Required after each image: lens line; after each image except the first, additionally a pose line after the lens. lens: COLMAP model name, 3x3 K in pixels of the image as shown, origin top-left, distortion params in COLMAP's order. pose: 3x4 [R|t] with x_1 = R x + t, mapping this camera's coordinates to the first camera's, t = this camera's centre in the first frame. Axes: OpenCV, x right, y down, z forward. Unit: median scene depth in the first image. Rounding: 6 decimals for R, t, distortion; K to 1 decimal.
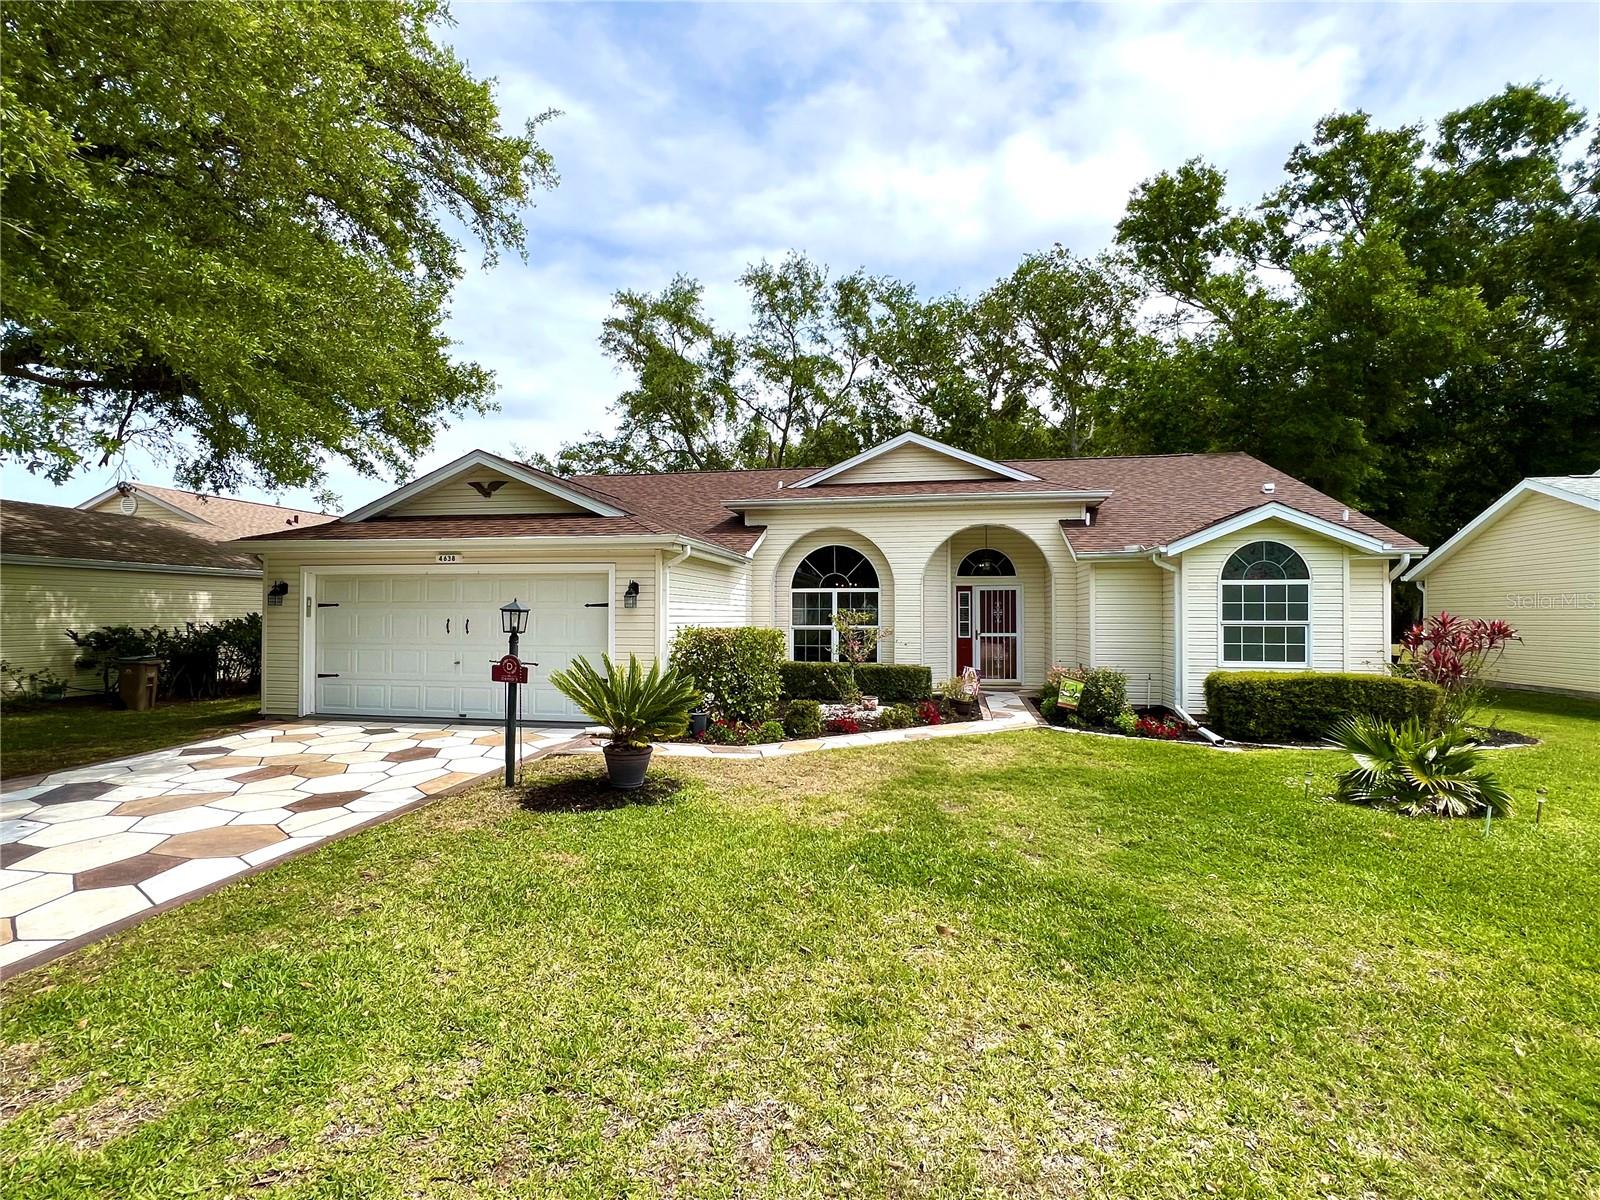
lens RADIAL K [[764.3, 0, 802.3], [0, 764.3, 604.6], [0, 0, 1]] dist [-0.013471, 0.004586]
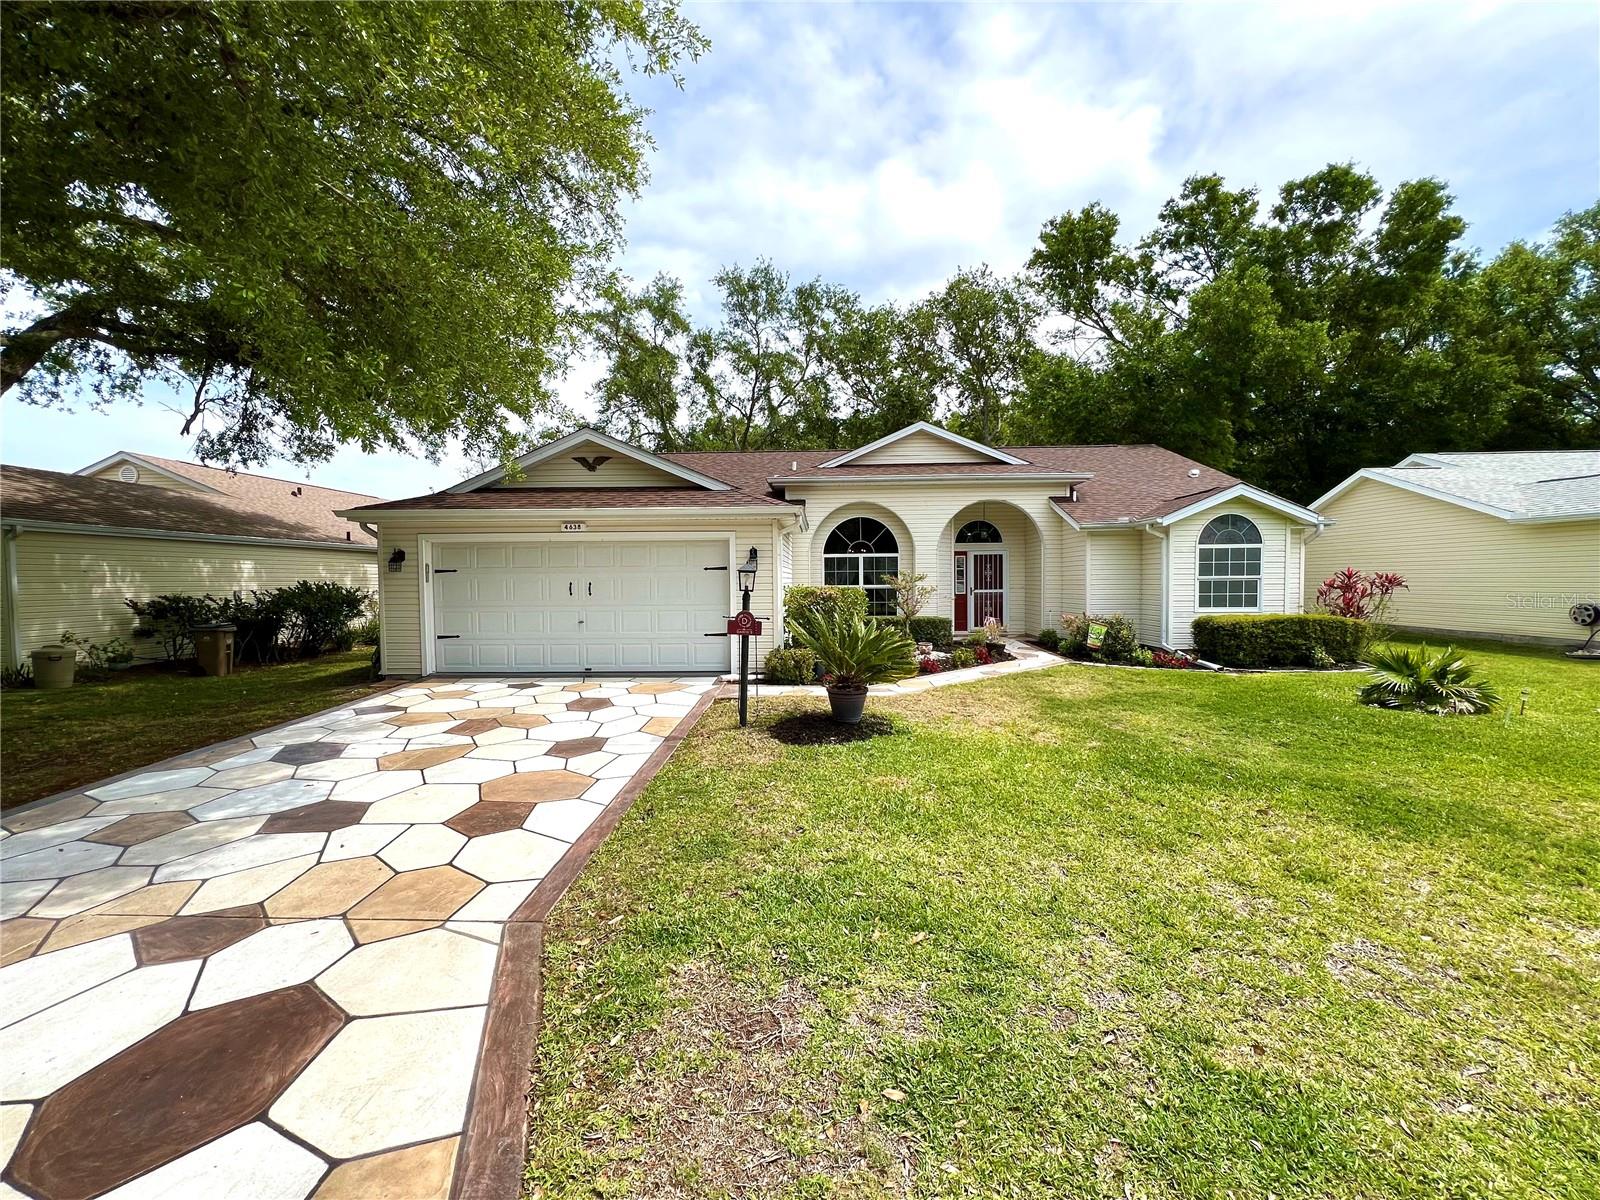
lens RADIAL K [[639.4, 0, 793.7], [0, 639.4, 630.1], [0, 0, 1]] dist [-0.002247, 0.000946]
pose [[0.987909, -0.023728, 0.153210, -0.222862], [0.009407, 0.995572, 0.093532, 0.002765], [-0.154751, -0.090960, 0.983757, 0.024383]]
